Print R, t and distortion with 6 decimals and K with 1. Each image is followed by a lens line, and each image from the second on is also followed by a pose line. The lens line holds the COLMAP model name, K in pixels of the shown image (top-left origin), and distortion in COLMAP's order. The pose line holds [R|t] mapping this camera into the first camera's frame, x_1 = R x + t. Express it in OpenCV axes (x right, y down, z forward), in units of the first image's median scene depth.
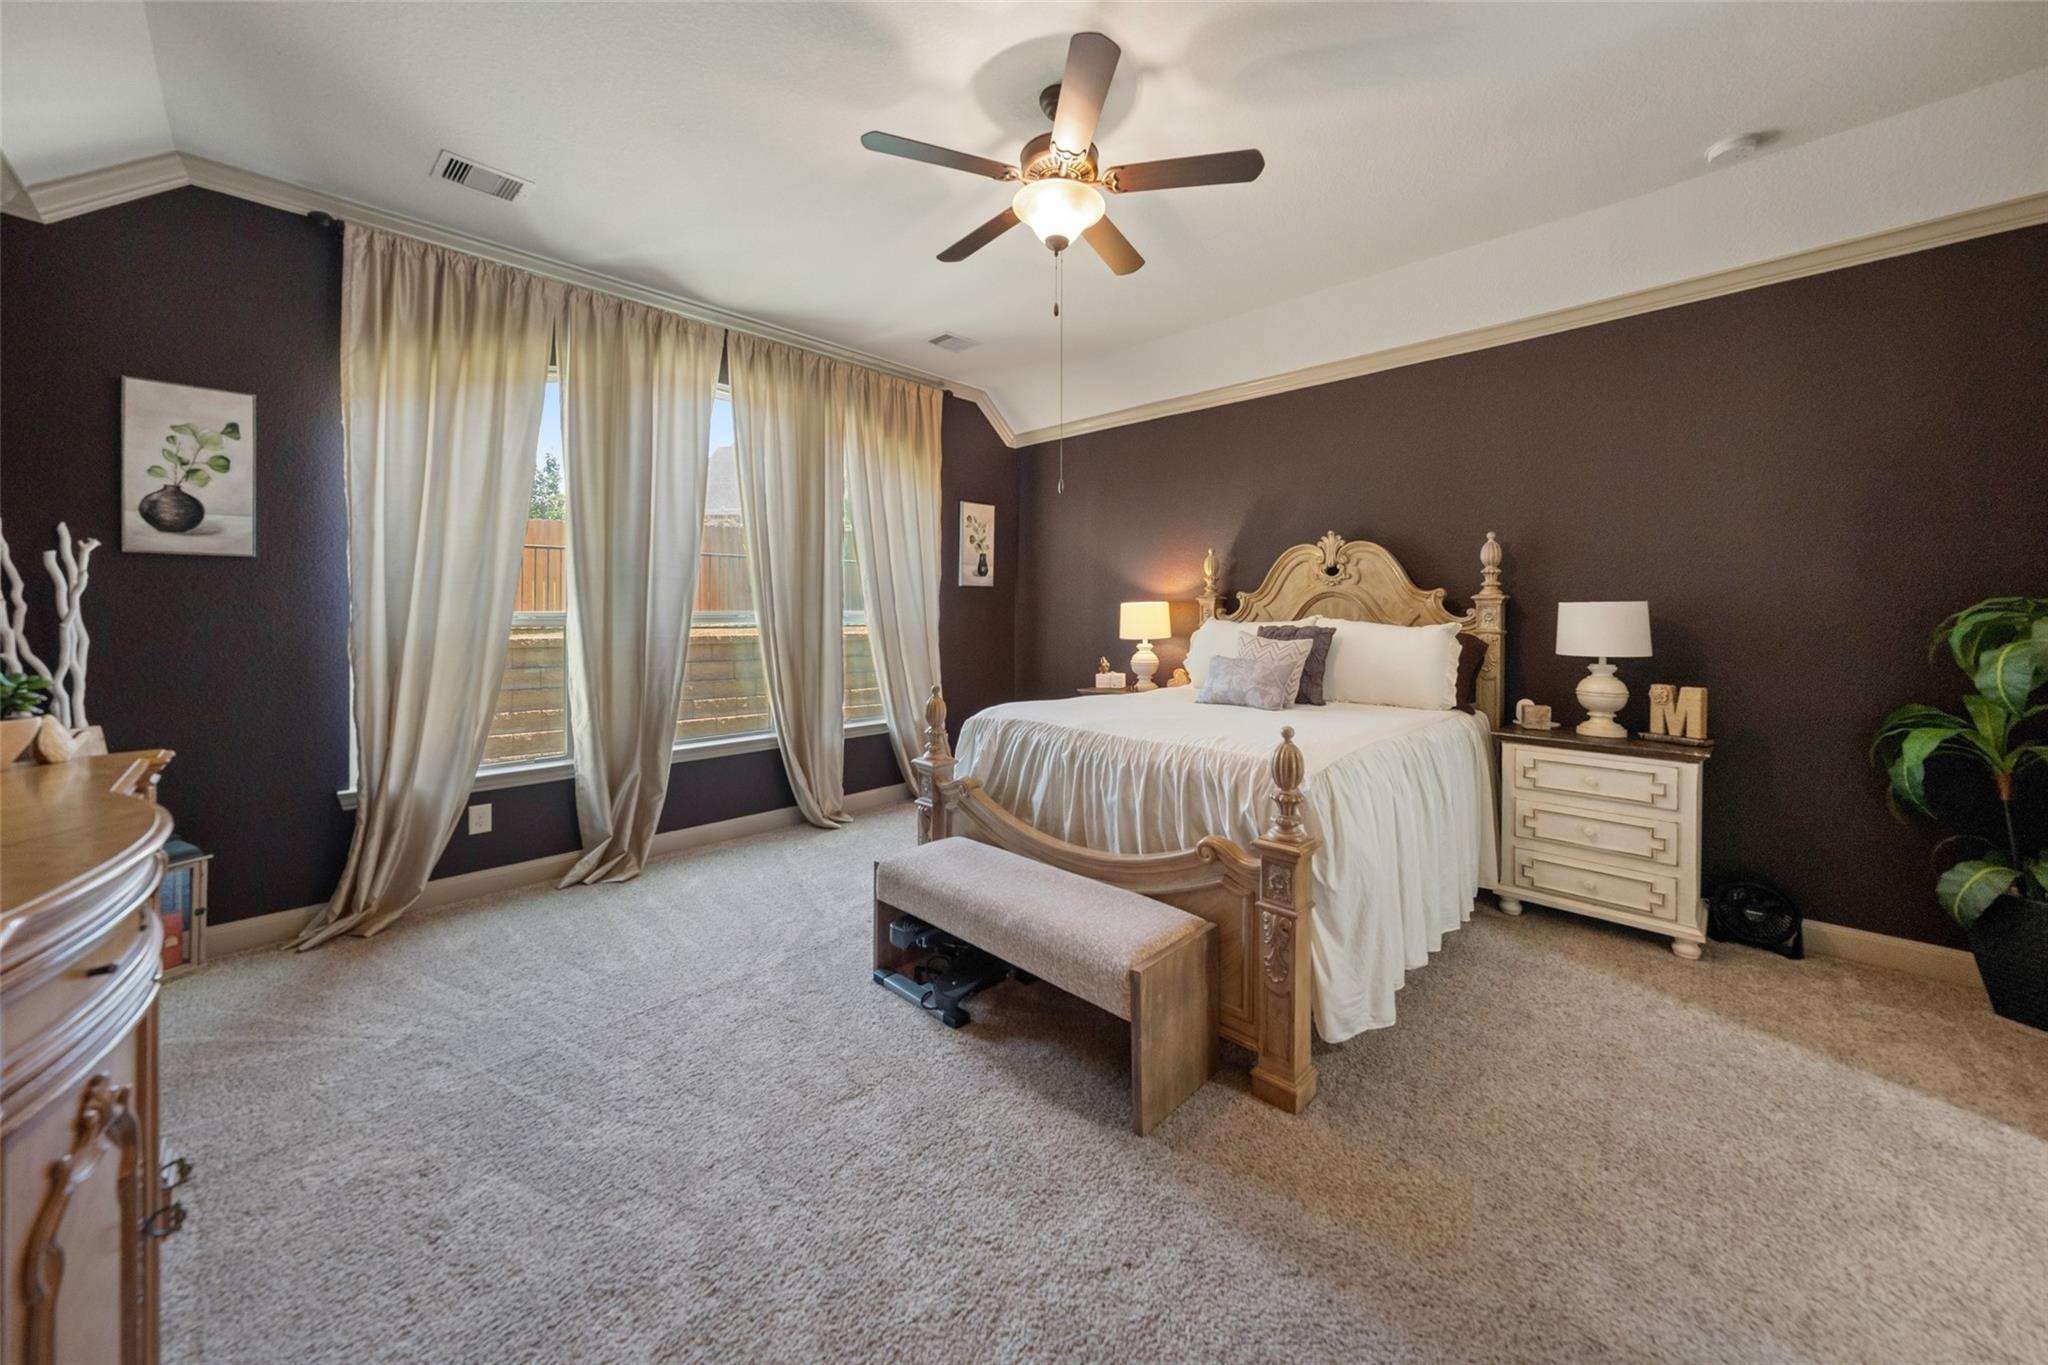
lens RADIAL K [[718.8, 0, 1043.6], [0, 718.8, 617.7], [0, 0, 1]] dist [-0.003528, 0.001074]
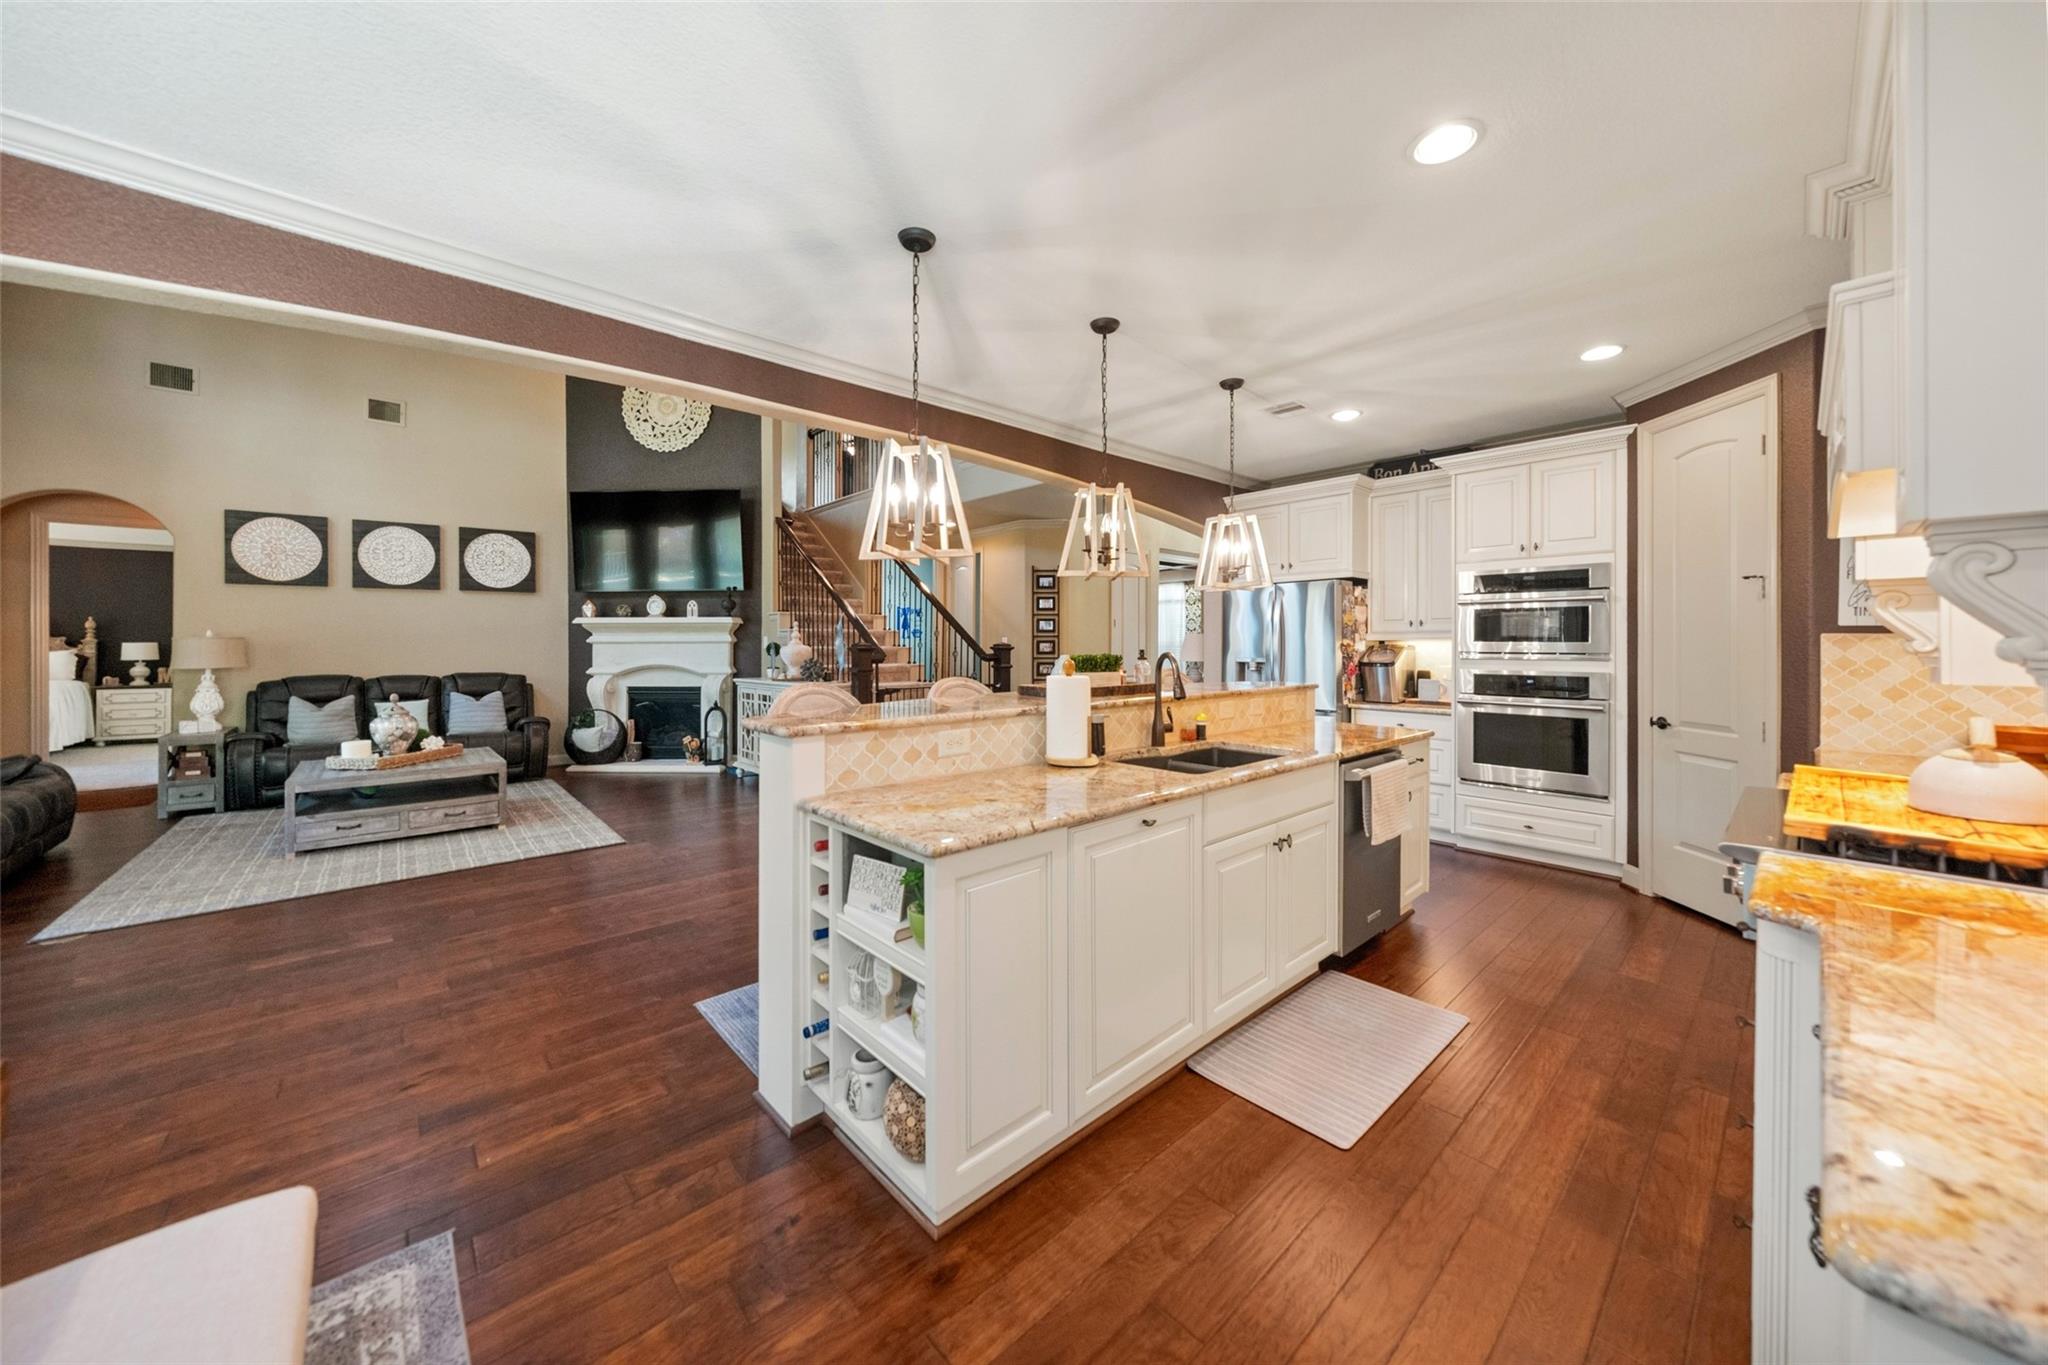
lens RADIAL K [[718.8, 0, 1041.1], [0, 718.8, 642.8], [0, 0, 1]] dist [-0.003528, 0.001074]
pose [[0.070278, 0.001389, 0.997527, -4.850230], [-0.000150, 0.999999, -0.001382, -0.042836], [-0.997527, -0.000053, 0.070278, -7.372049]]
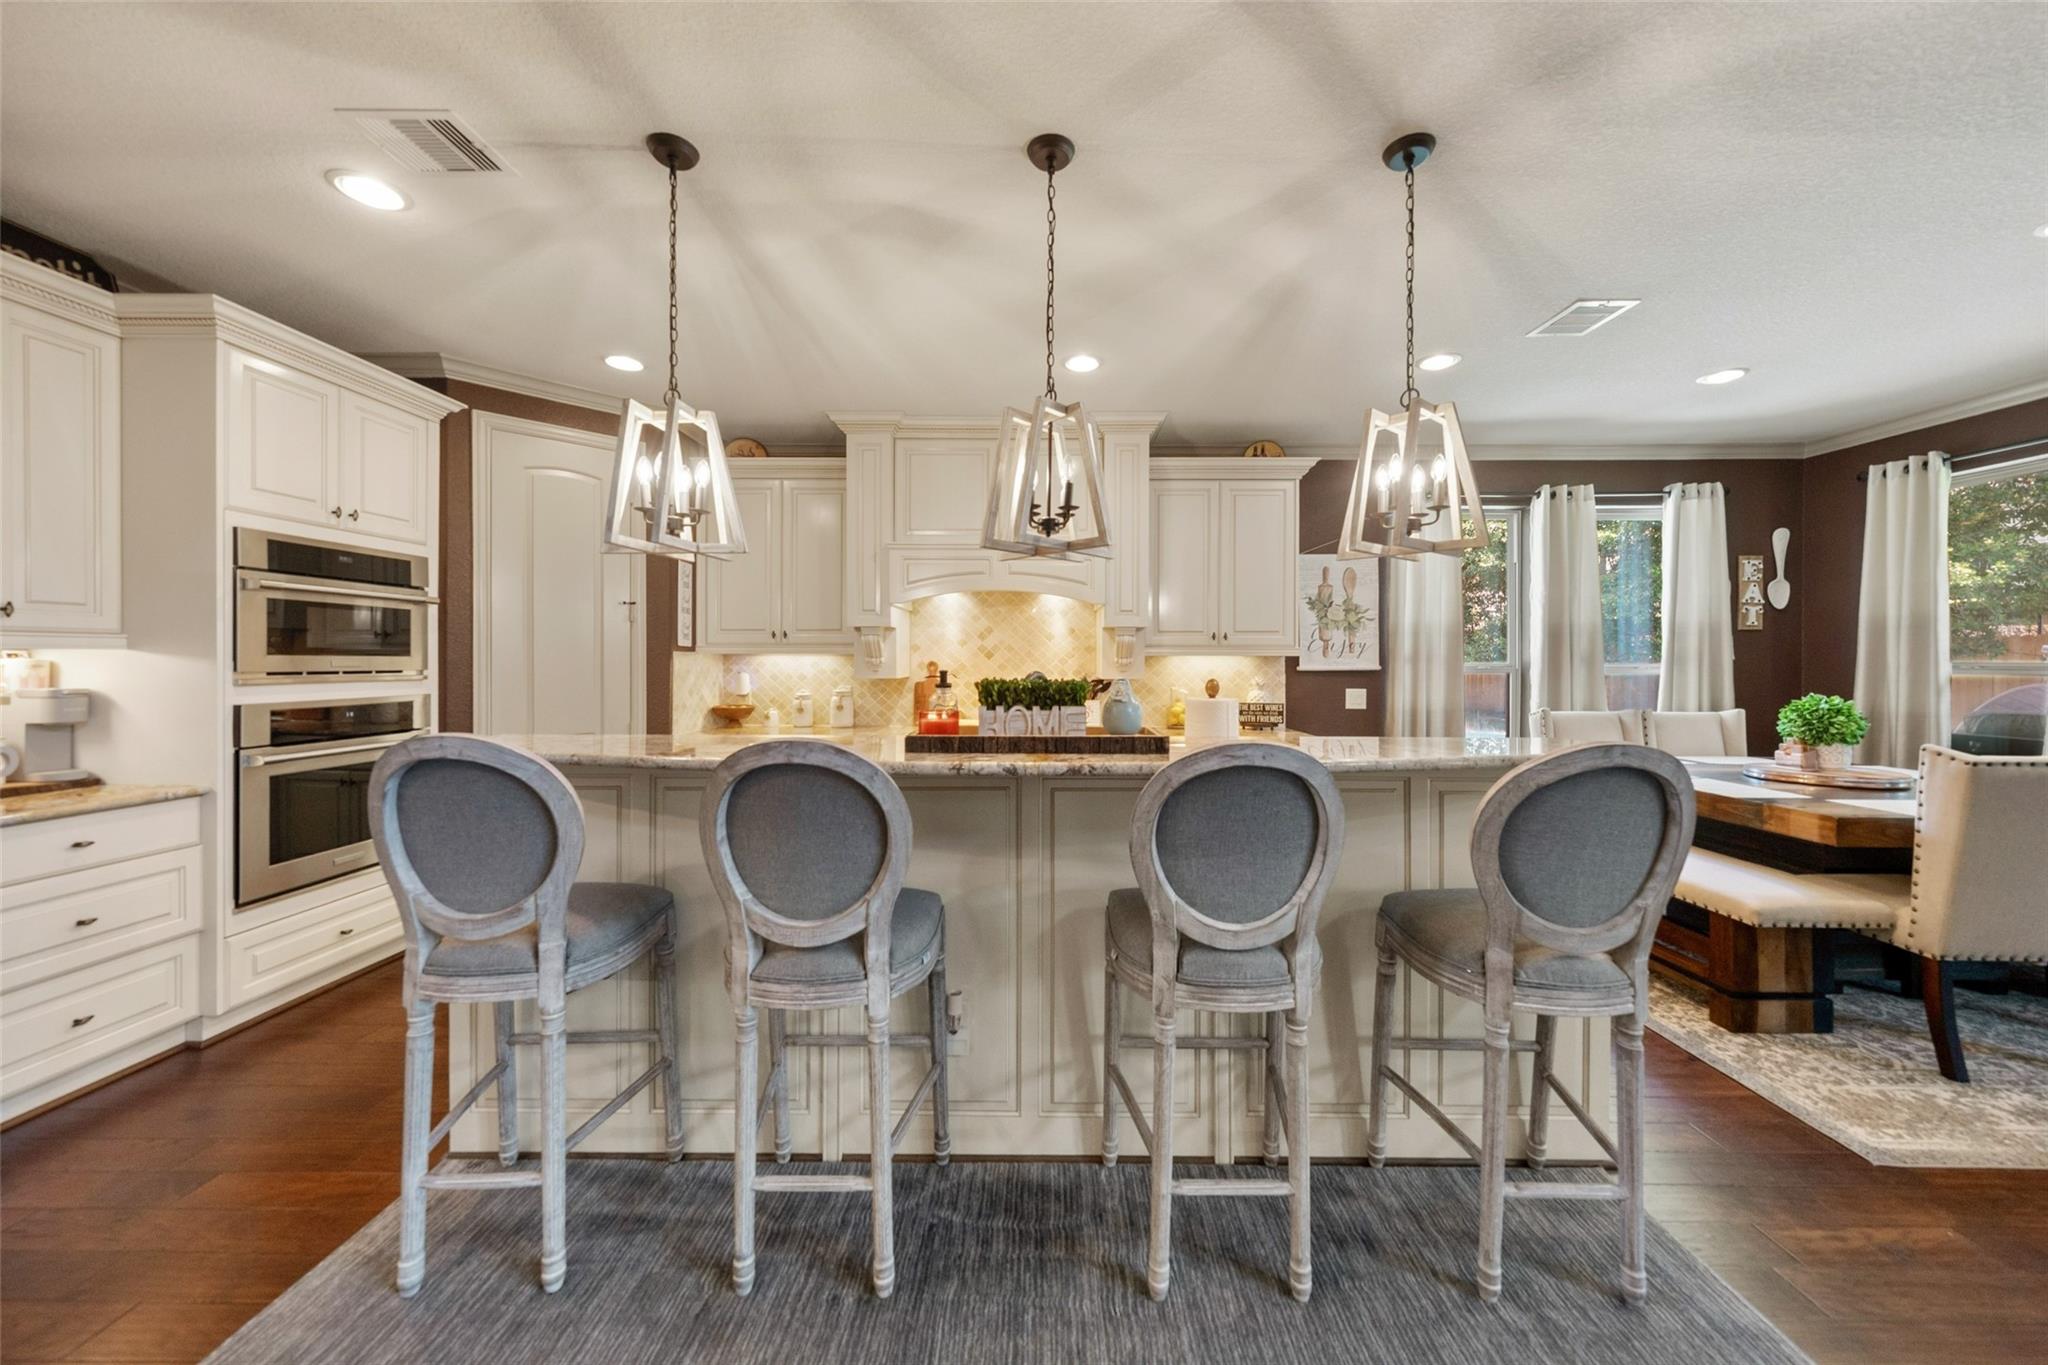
lens RADIAL K [[718.8, 0, 1035.2], [0, 718.8, 660.5], [0, 0, 1]] dist [-0.003528, 0.001074]
pose [[-0.730032, -0.000046, -0.683413, -1.413827], [-0.002105, 0.999995, 0.002181, -0.047742], [0.683410, 0.003031, -0.730028, -6.341935]]
